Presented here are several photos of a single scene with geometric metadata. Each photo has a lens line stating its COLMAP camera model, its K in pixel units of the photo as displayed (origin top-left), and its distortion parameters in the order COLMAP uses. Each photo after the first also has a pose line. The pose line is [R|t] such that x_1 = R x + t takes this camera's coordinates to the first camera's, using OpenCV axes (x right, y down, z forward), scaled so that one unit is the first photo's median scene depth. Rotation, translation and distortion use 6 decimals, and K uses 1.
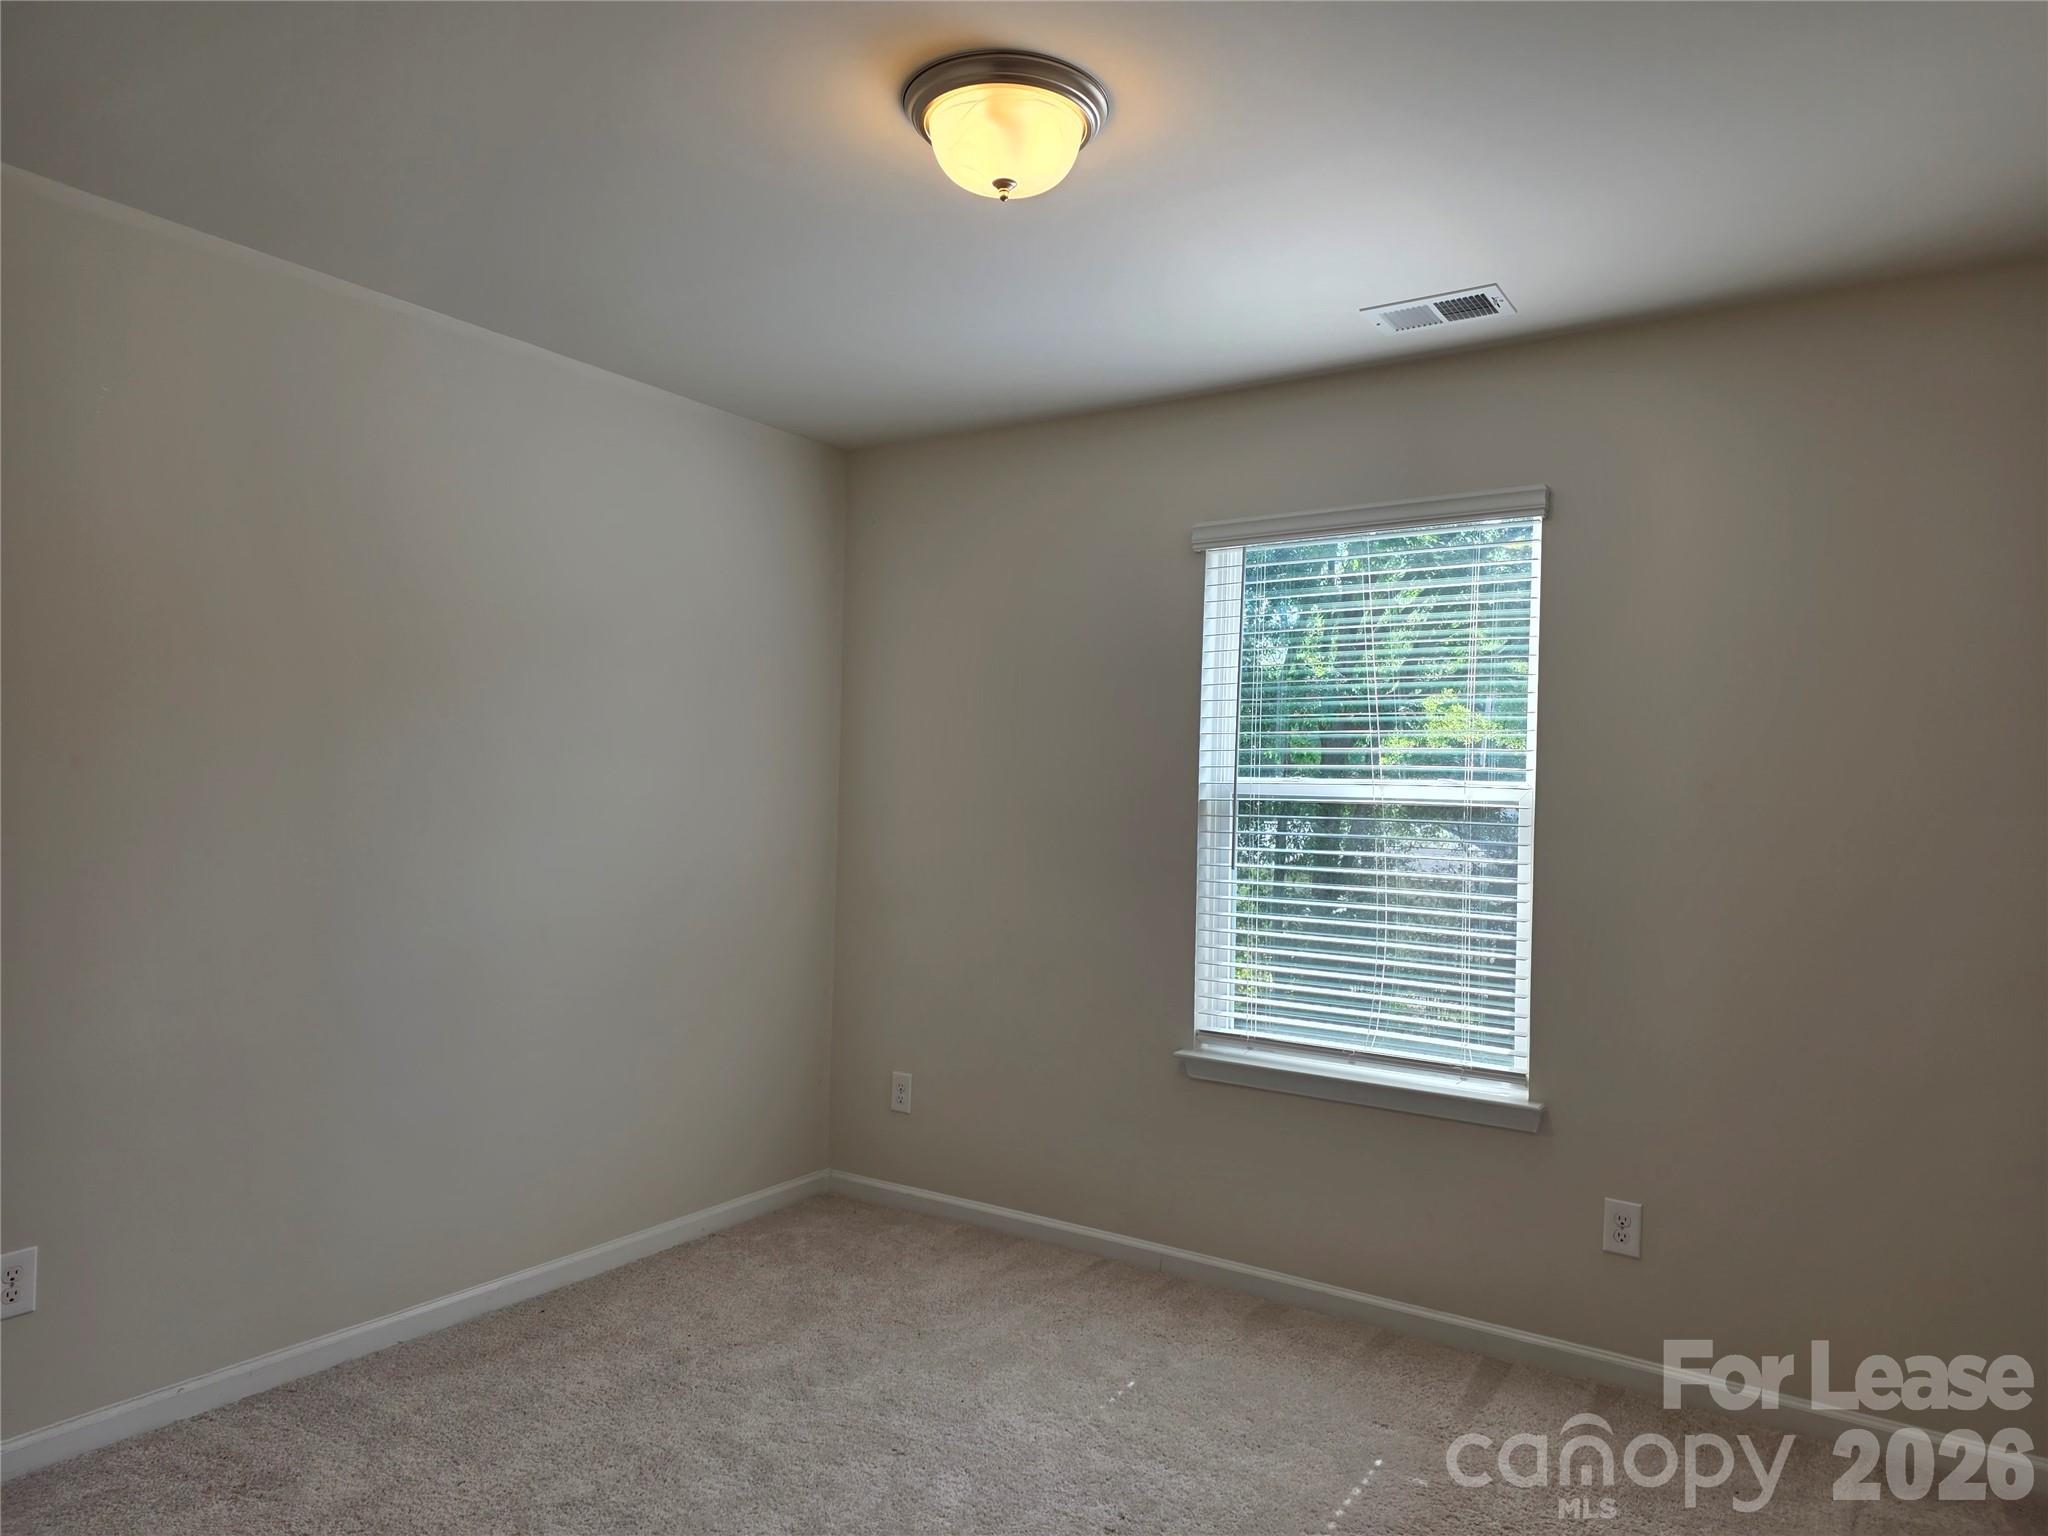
lens RADIAL K [[1348.0, 0, 1027.4], [0, 1348.0, 783.6], [0, 0, 1]] dist [0.096105, -0.114137]
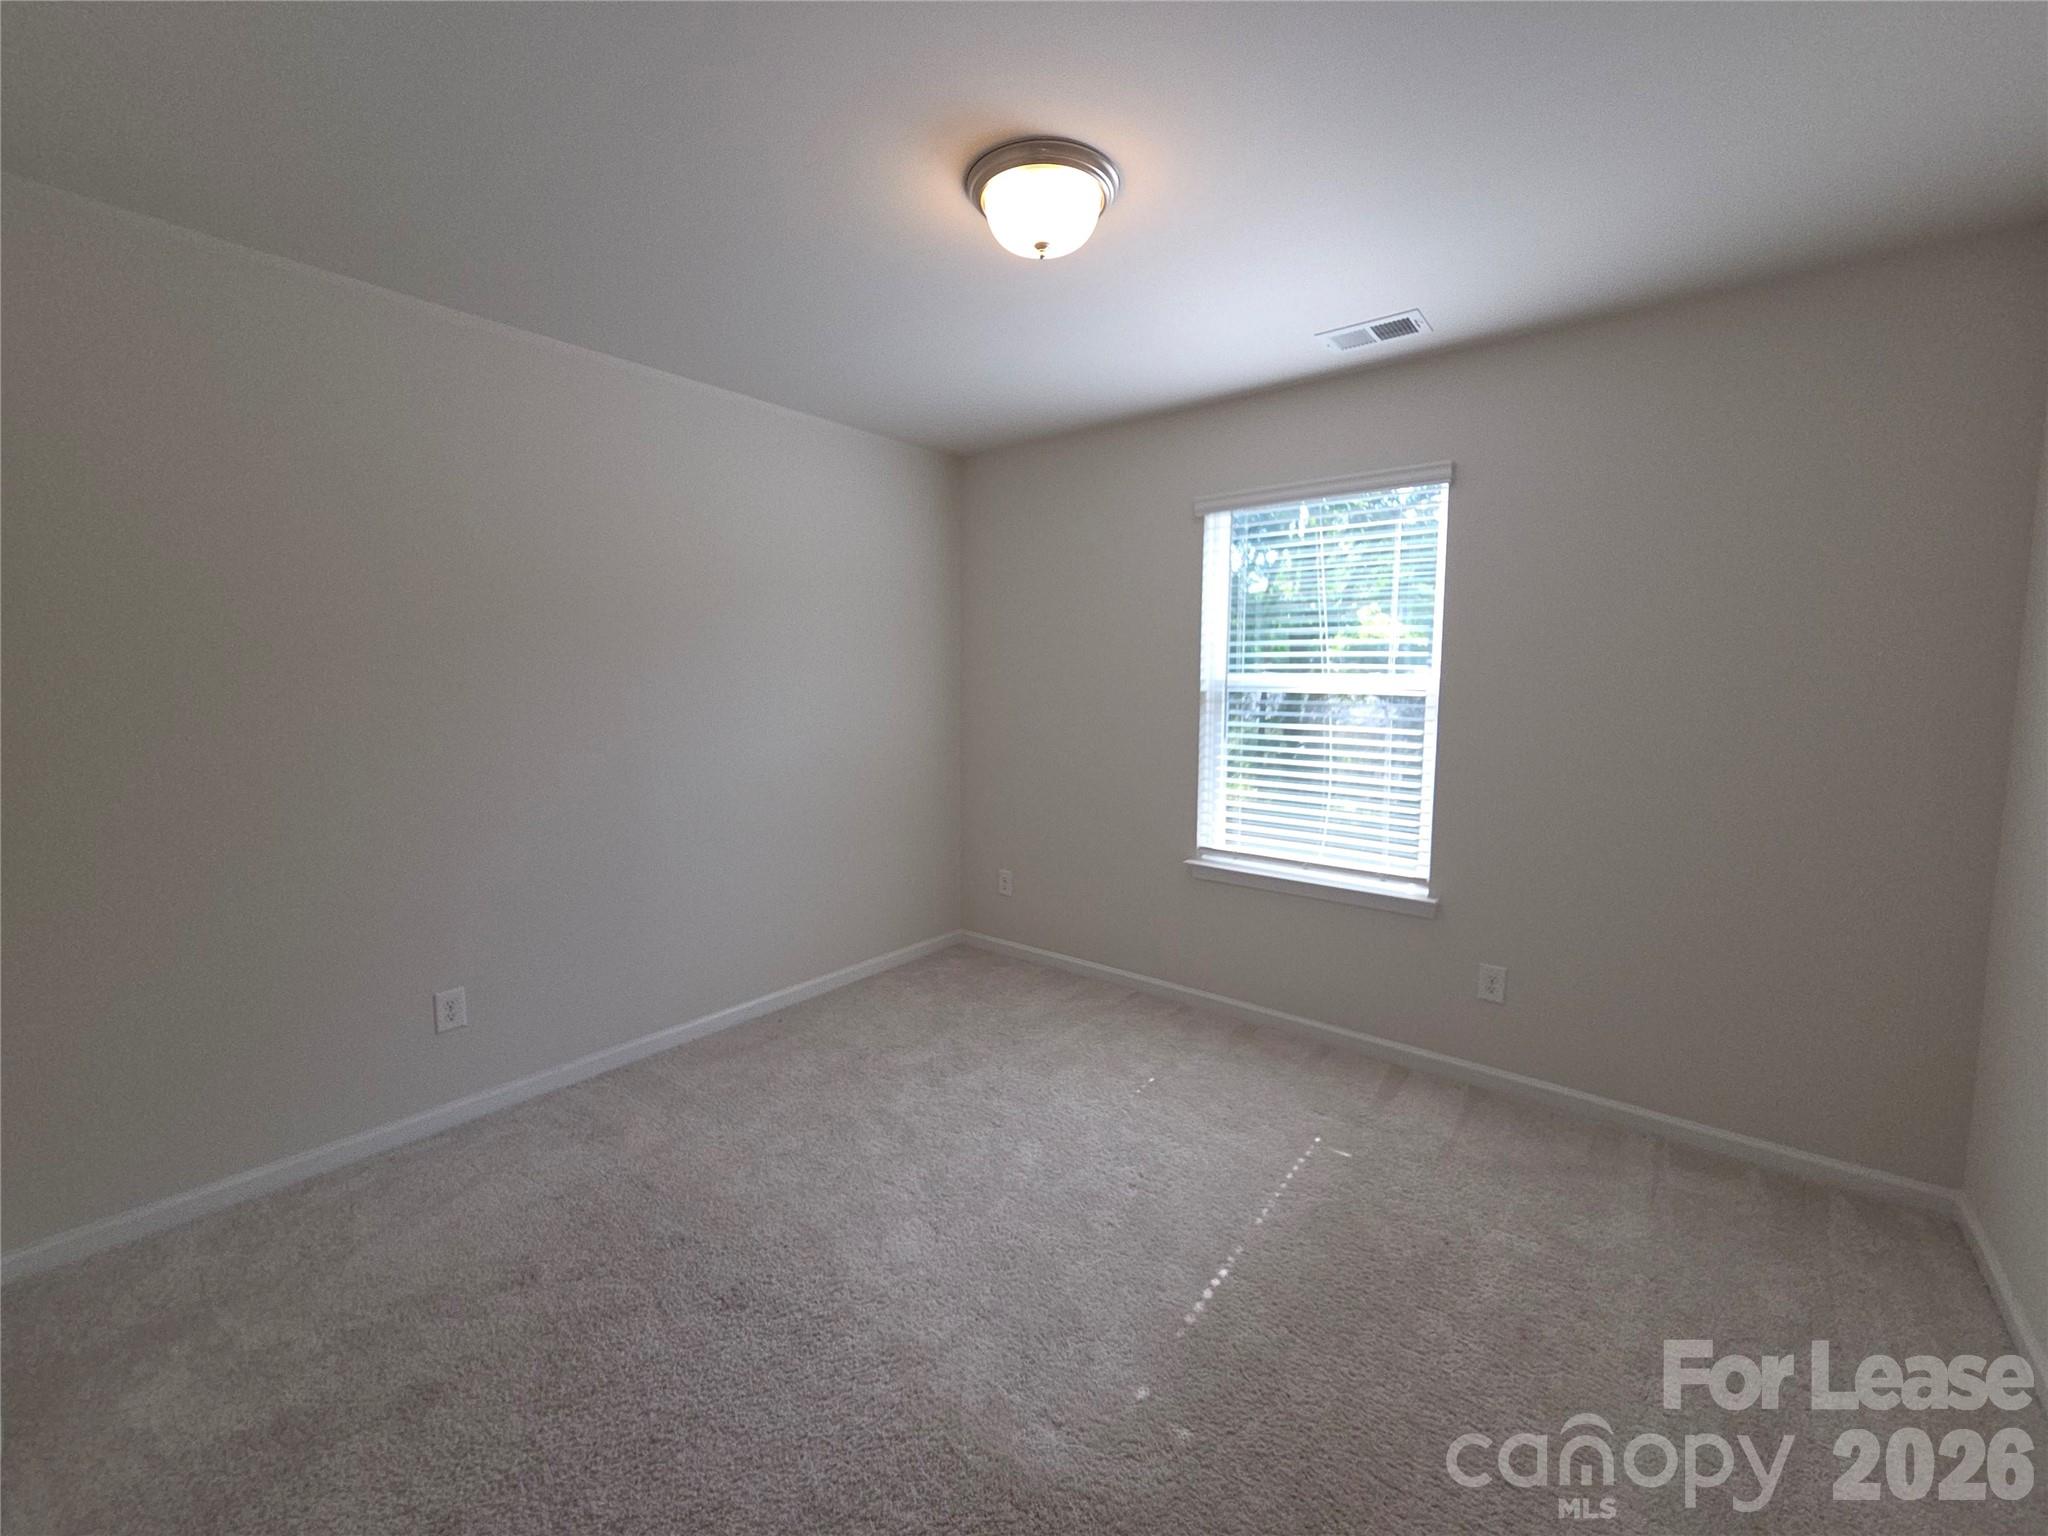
lens RADIAL K [[823.2, 0, 1027.0], [0, 823.2, 744.2], [0, 0, 1]] dist [0.000063, -0.000079]
pose [[0.995236, -0.011608, -0.096801, 0.030196], [0.020586, 0.995520, 0.092280, -0.019210], [0.095297, -0.093834, 0.991017, 0.111885]]
